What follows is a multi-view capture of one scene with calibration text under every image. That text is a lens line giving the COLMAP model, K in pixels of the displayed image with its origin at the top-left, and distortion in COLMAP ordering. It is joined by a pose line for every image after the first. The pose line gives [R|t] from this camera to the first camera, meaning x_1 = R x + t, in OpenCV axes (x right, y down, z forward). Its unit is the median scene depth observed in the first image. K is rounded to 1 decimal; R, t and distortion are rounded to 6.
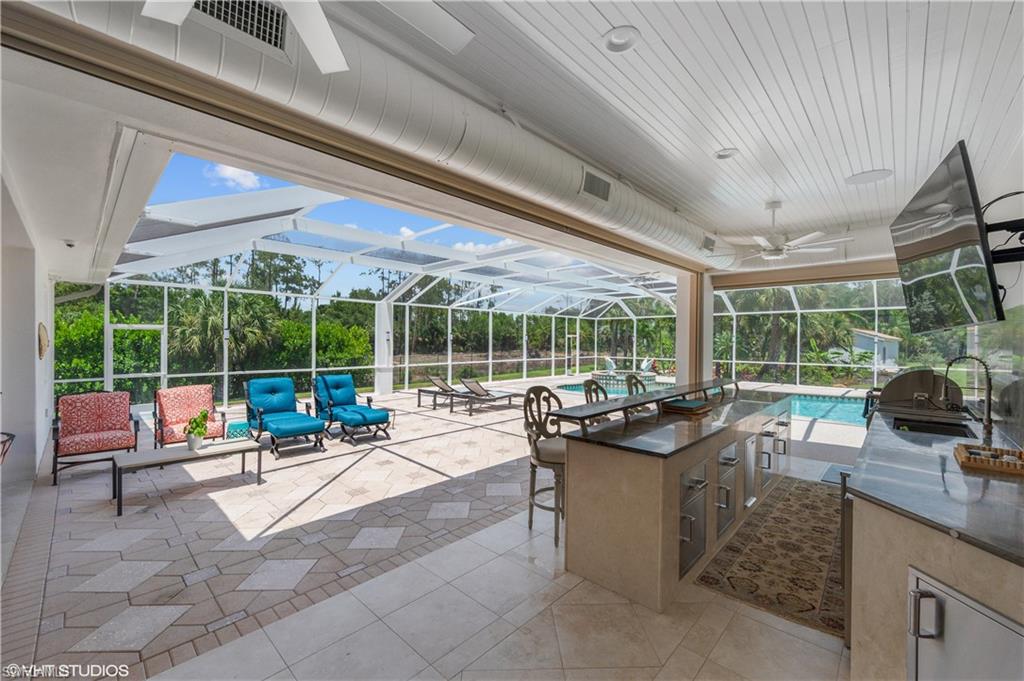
lens RADIAL K [[414.9, 0, 511.0], [0, 414.9, 340.4], [0, 0, 1]] dist [0.002857, -0.000535]
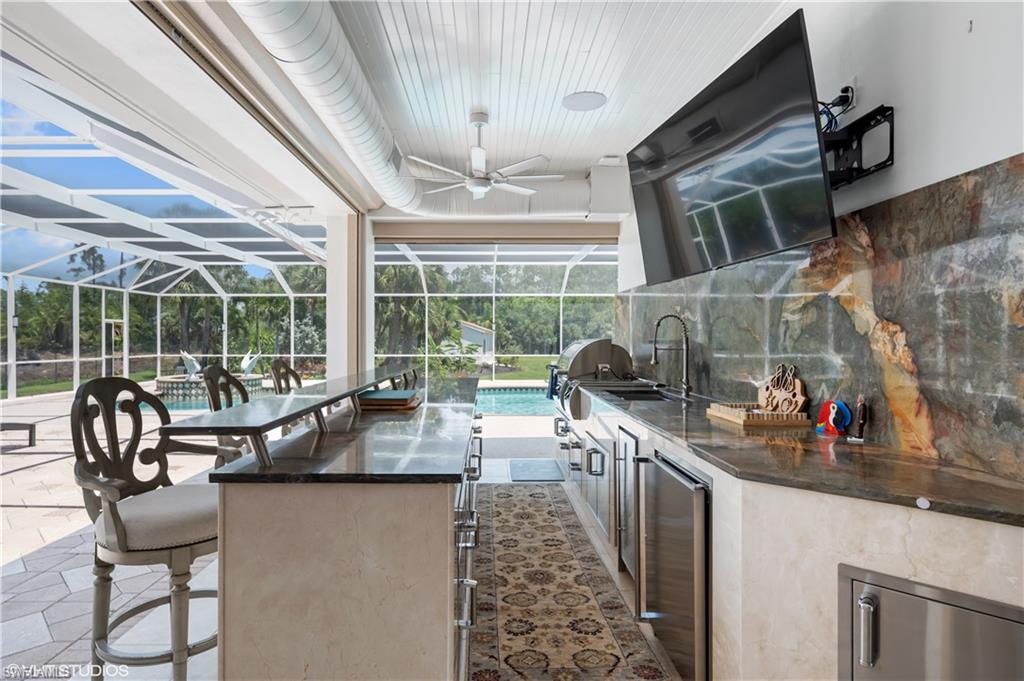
lens RADIAL K [[554.3, 0, 480.9], [0, 554.3, 339.3], [0, 0, 1]] dist [0.001589, 0.001617]
pose [[0.732715, -0.007862, 0.680490, -0.042681], [0.005734, 0.999969, 0.005378, 0.068761], [-0.680512, -0.000039, 0.732737, 0.314429]]
